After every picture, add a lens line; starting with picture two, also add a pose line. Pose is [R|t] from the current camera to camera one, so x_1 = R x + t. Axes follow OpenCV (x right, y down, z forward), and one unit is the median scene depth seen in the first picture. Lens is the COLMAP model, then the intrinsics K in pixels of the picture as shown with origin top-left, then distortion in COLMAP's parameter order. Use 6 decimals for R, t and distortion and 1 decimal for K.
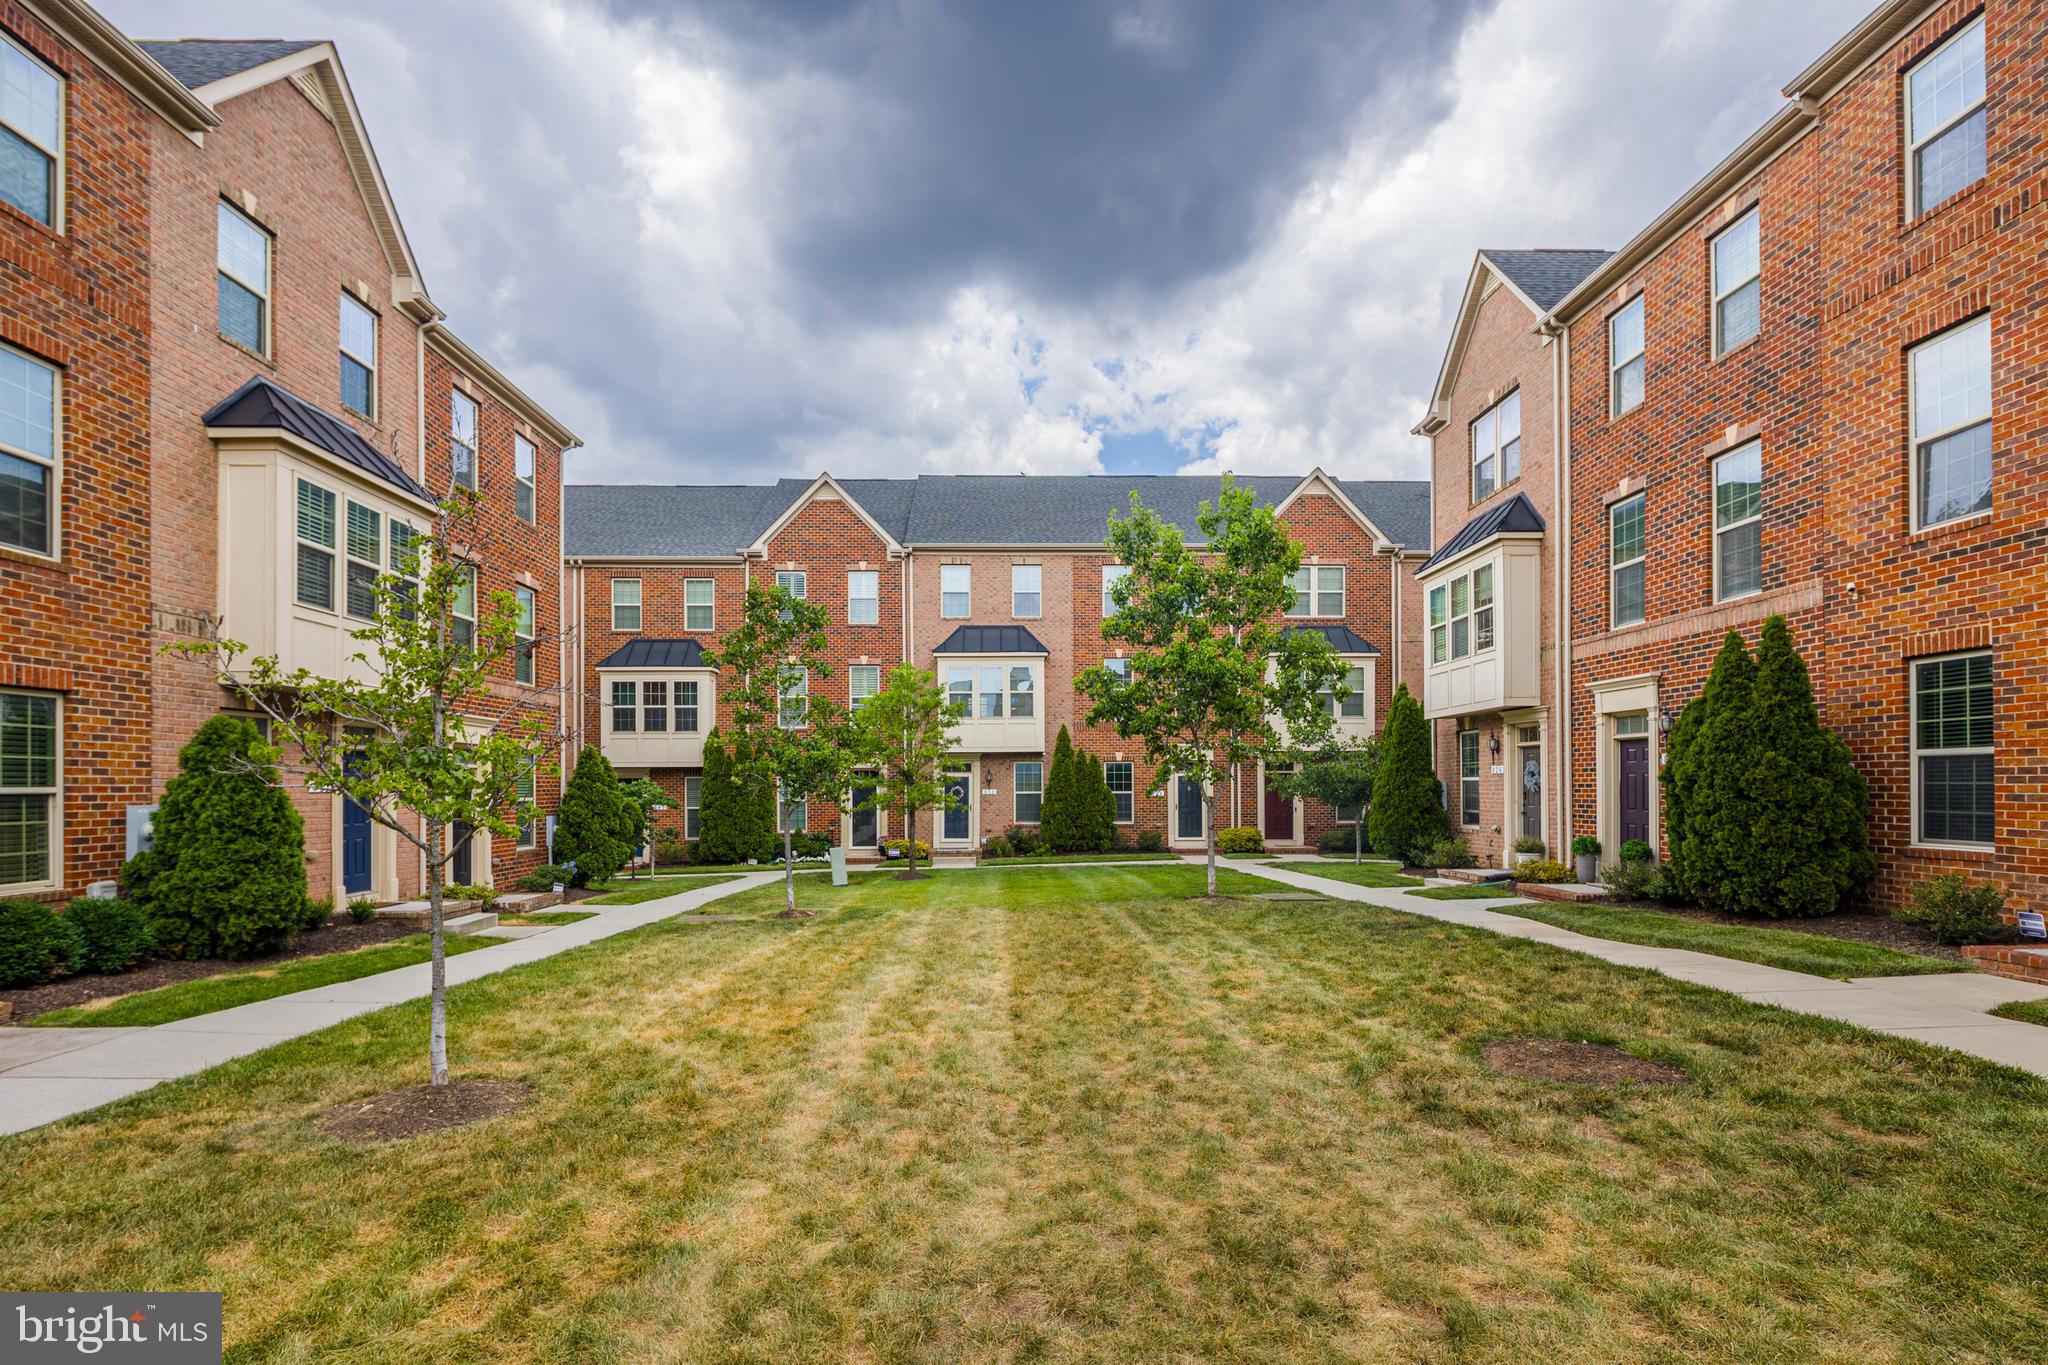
lens RADIAL K [[1004.0, 0, 1014.6], [0, 1004.0, 765.2], [0, 0, 1]] dist [0.001373, -0.004468]
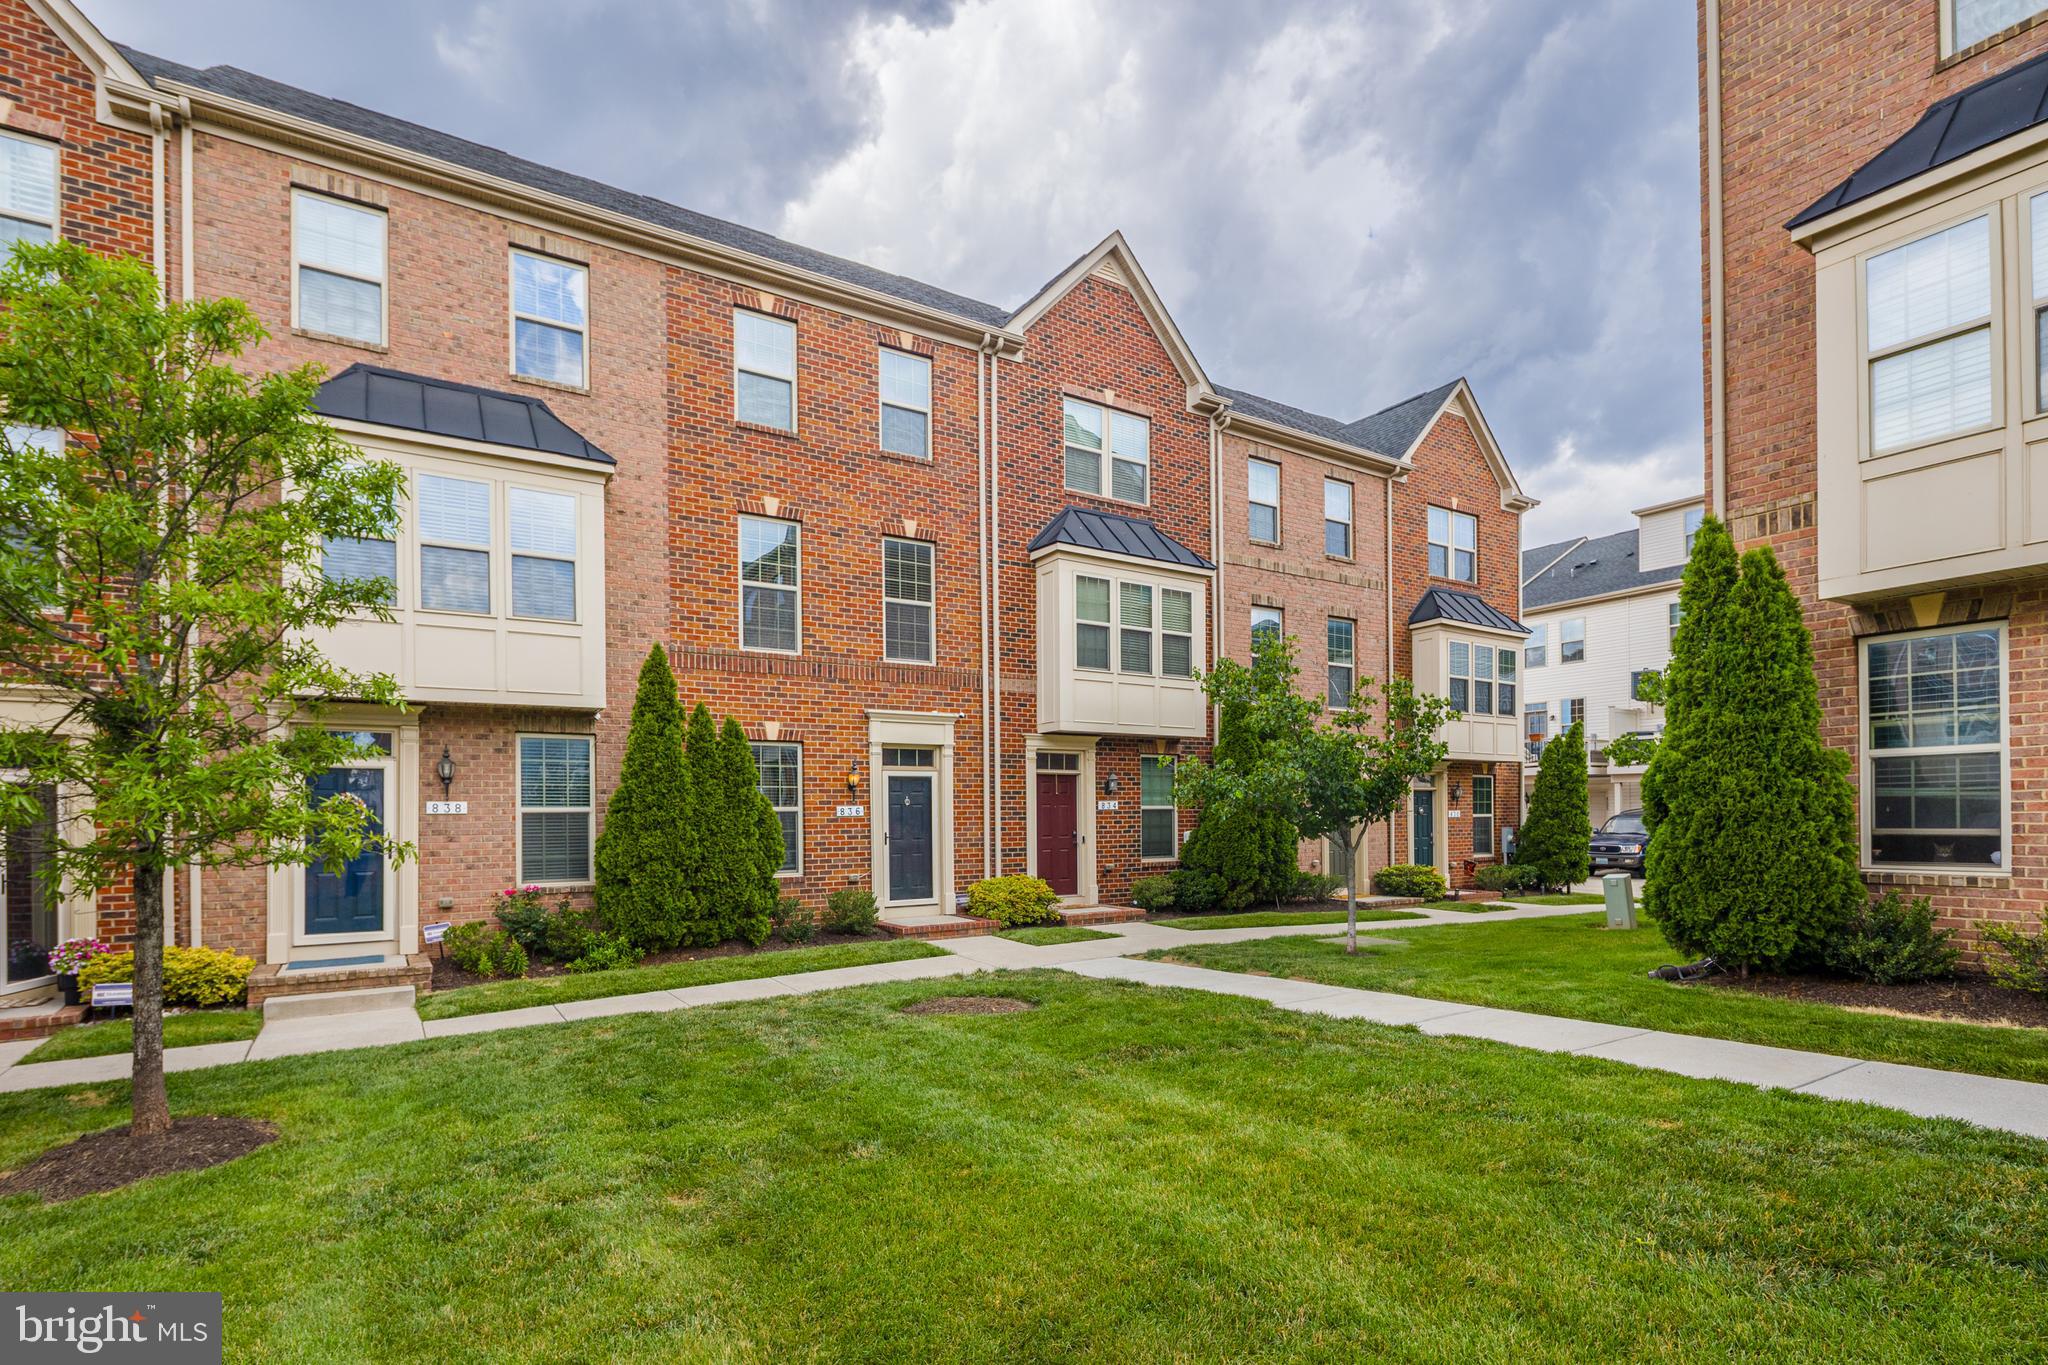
lens RADIAL K [[1004.0, 0, 1028.2], [0, 1004.0, 806.2], [0, 0, 1]] dist [0.001373, -0.004468]
pose [[0.845044, -0.000499, 0.534697, -0.042666], [-0.001191, 0.999995, 0.002816, 0.024452], [-0.534696, -0.003016, 0.845039, 0.553633]]
